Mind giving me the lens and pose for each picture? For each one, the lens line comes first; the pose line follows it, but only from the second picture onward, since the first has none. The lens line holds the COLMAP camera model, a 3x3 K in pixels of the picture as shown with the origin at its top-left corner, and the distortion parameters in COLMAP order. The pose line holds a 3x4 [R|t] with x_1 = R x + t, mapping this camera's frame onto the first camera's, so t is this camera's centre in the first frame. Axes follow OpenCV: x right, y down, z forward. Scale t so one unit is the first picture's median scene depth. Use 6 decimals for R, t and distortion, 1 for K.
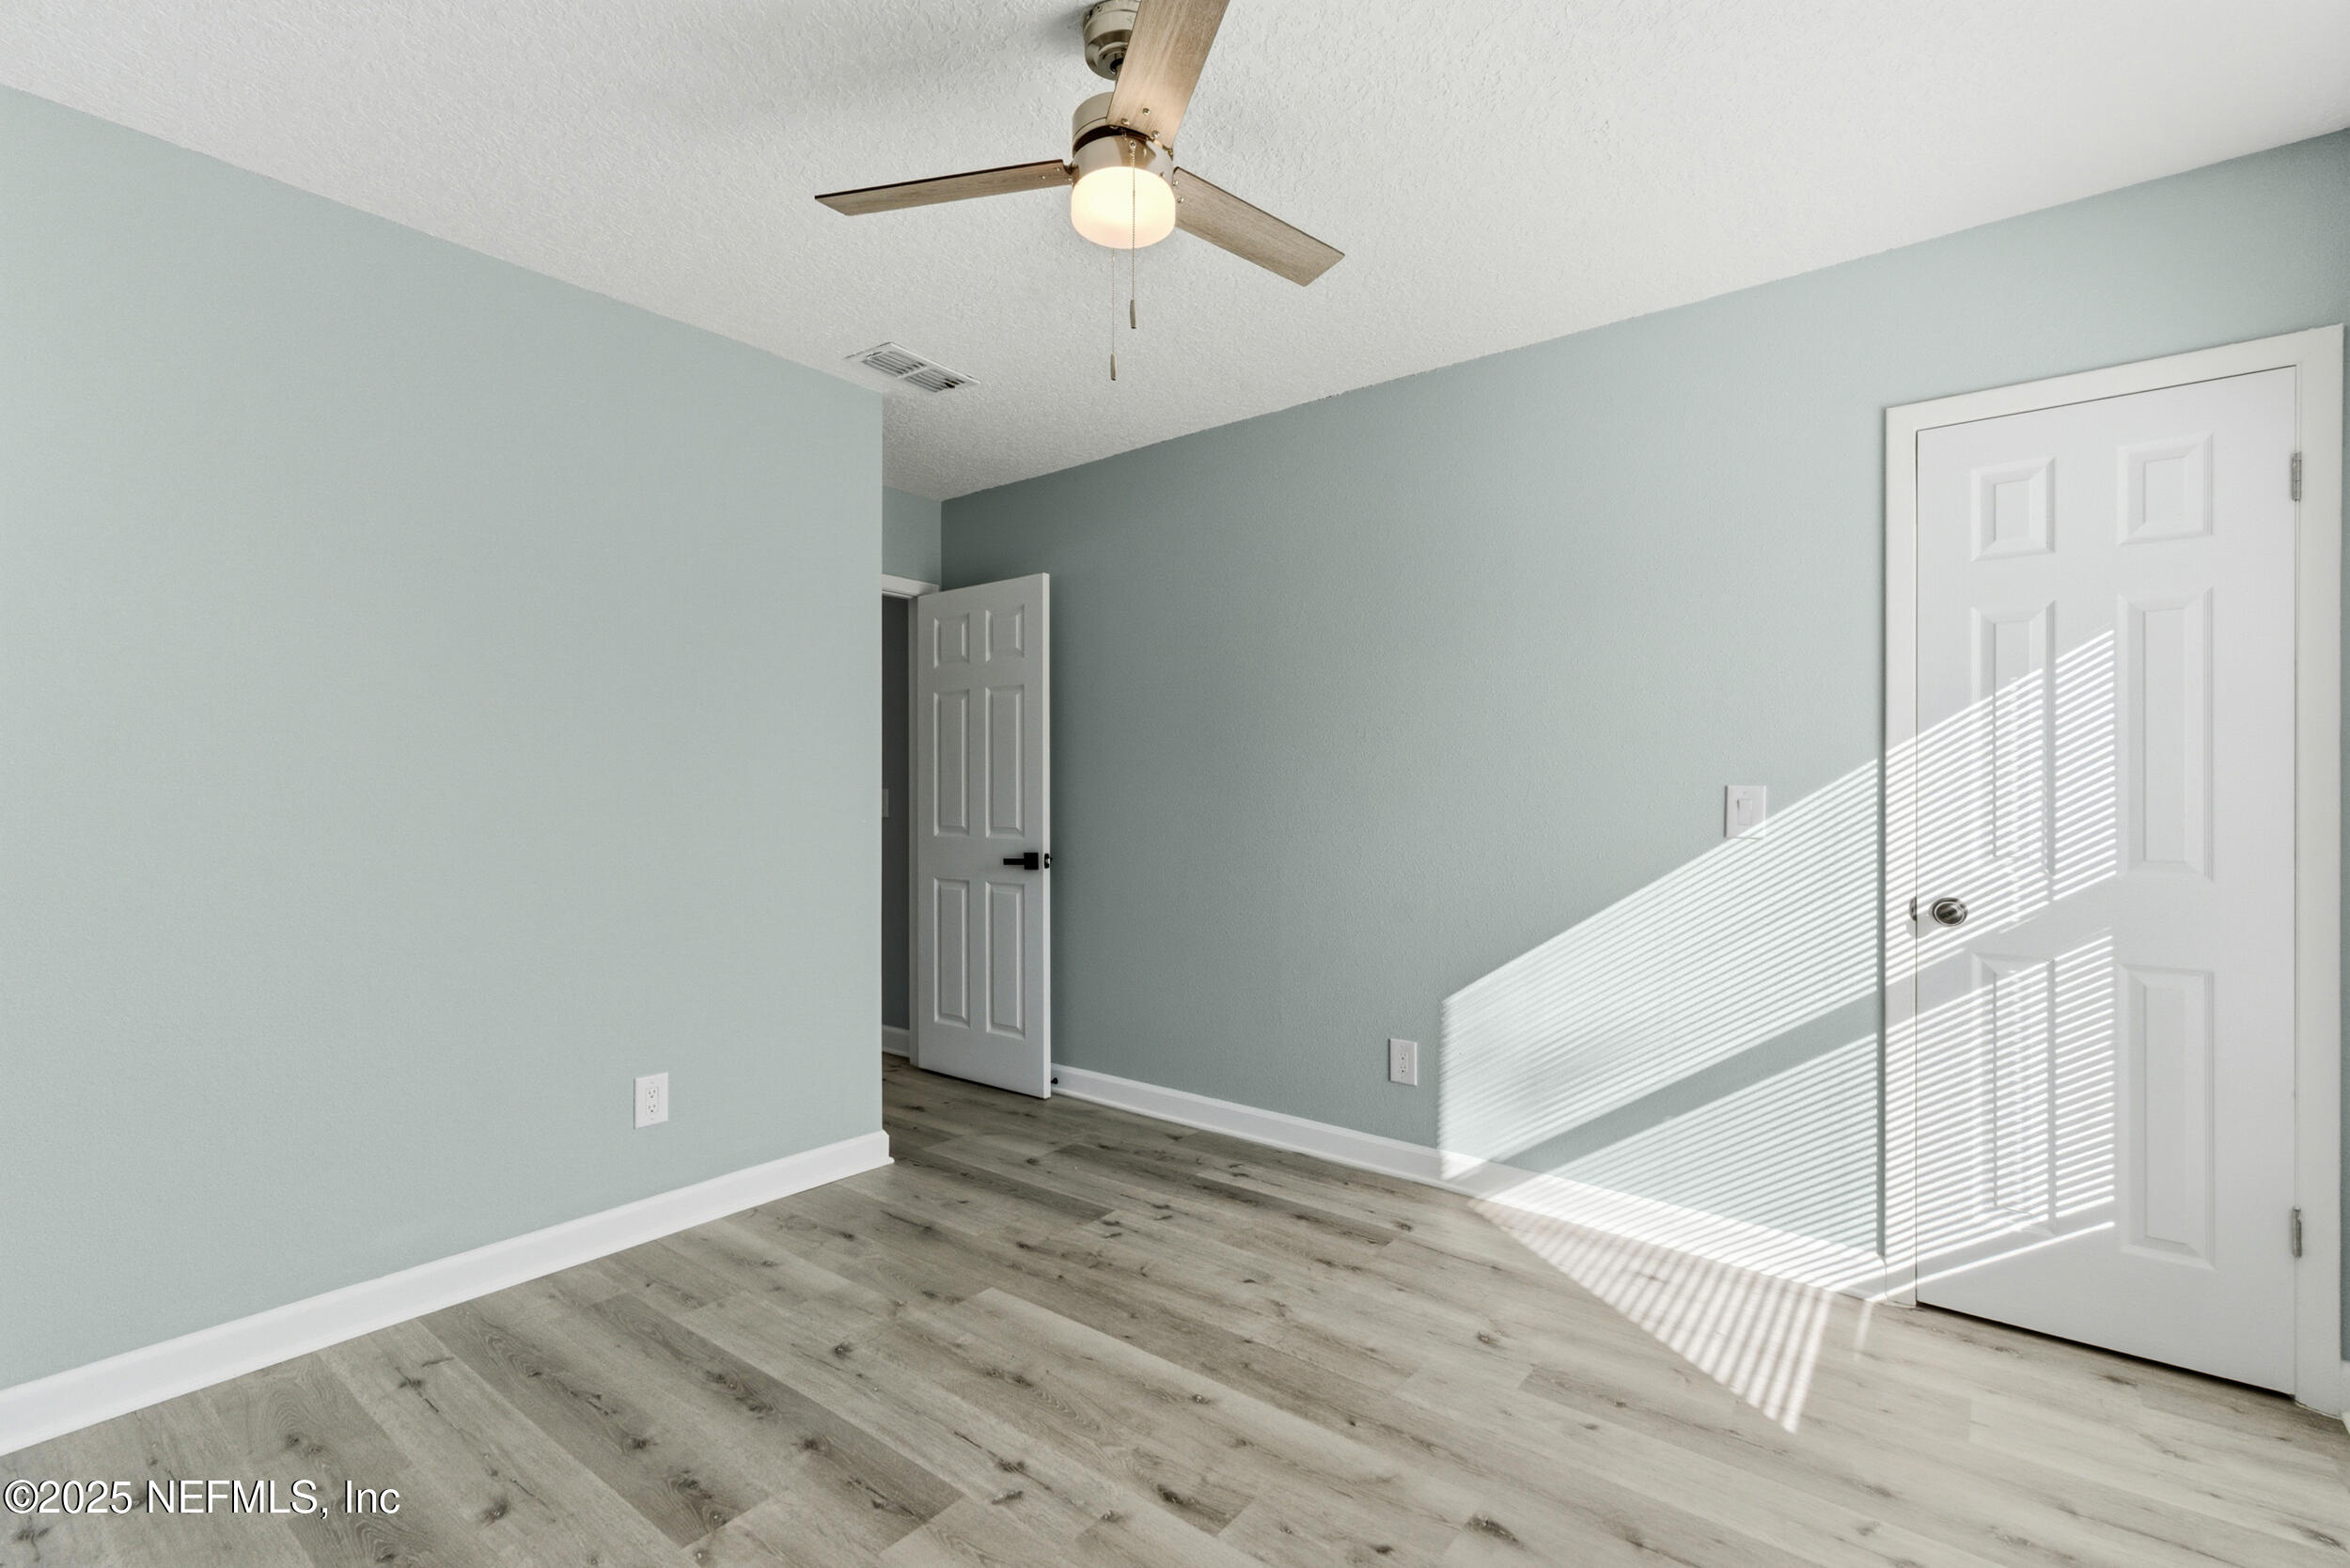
lens RADIAL K [[1057.3, 0, 1170.8], [0, 1057.3, 785.7], [0, 0, 1]] dist [-0.000596, 0.000455]
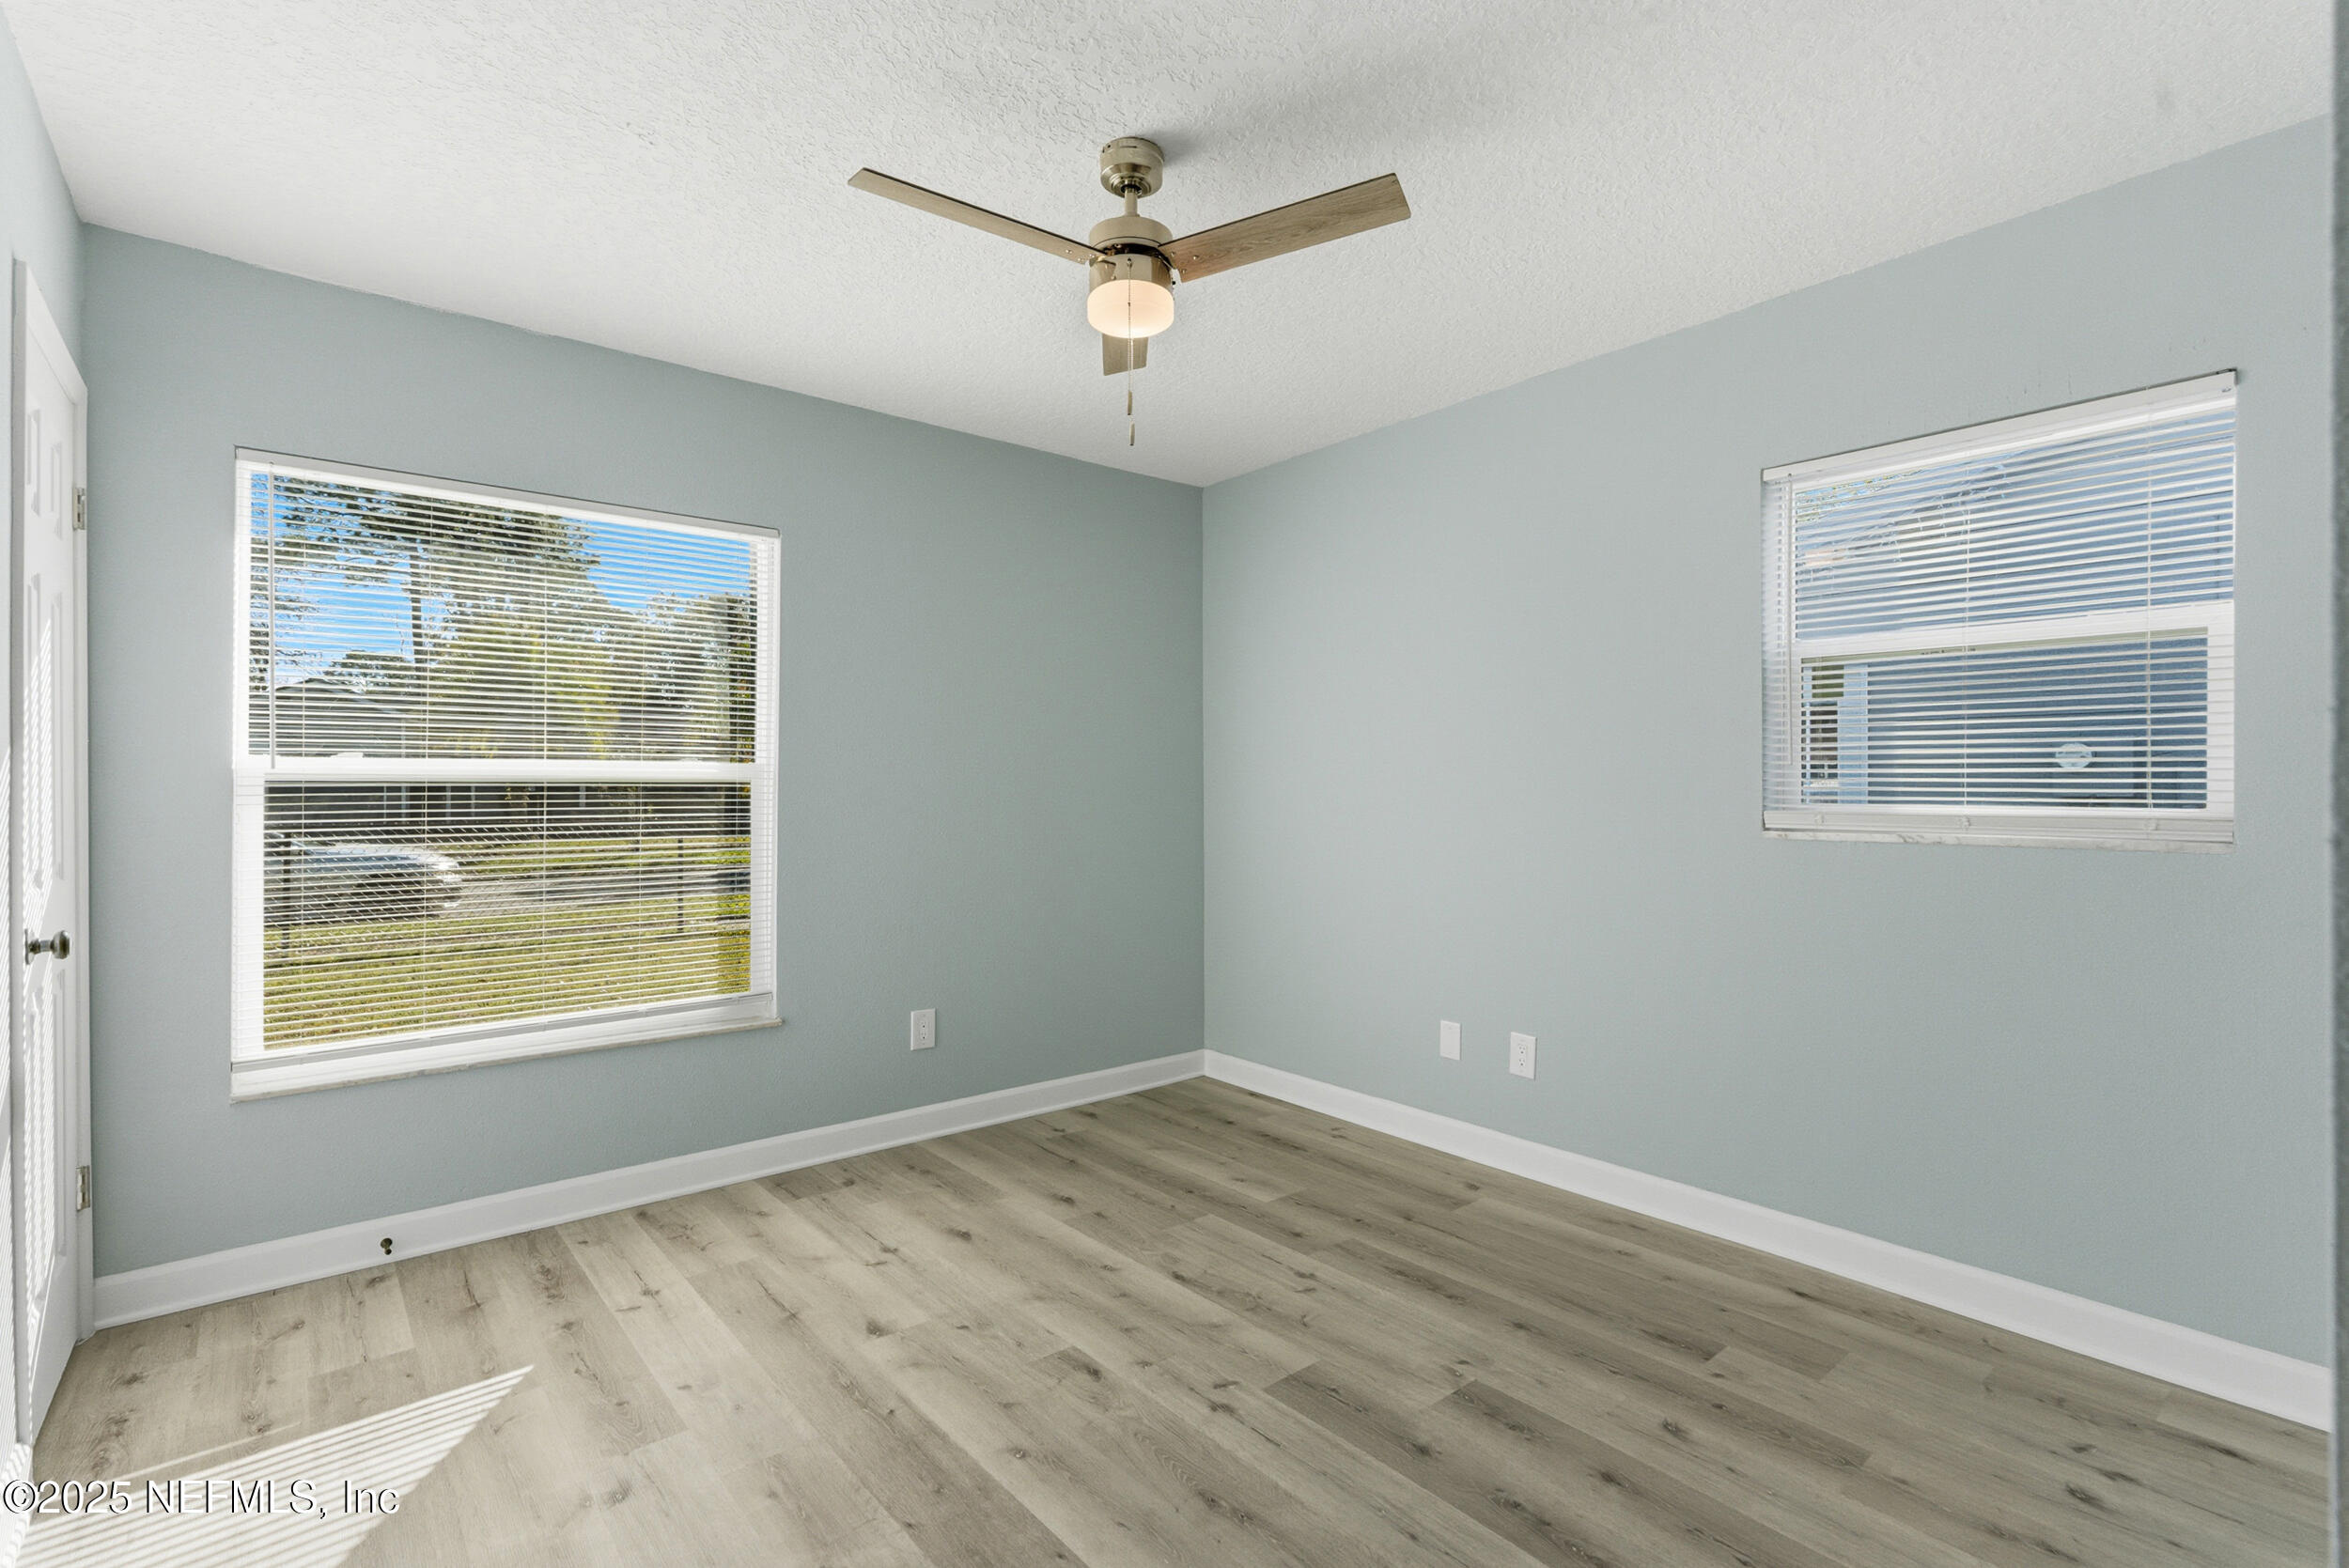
lens RADIAL K [[1056.8, 0, 1170.3], [0, 1056.8, 785.7], [0, 0, 1]] dist [-0.000596, 0.000455]
pose [[-0.979076, 0.001333, 0.203489, -0.308762], [0.000398, 0.999989, -0.004634, 0.003677], [-0.203493, -0.004456, -0.979066, 2.002924]]
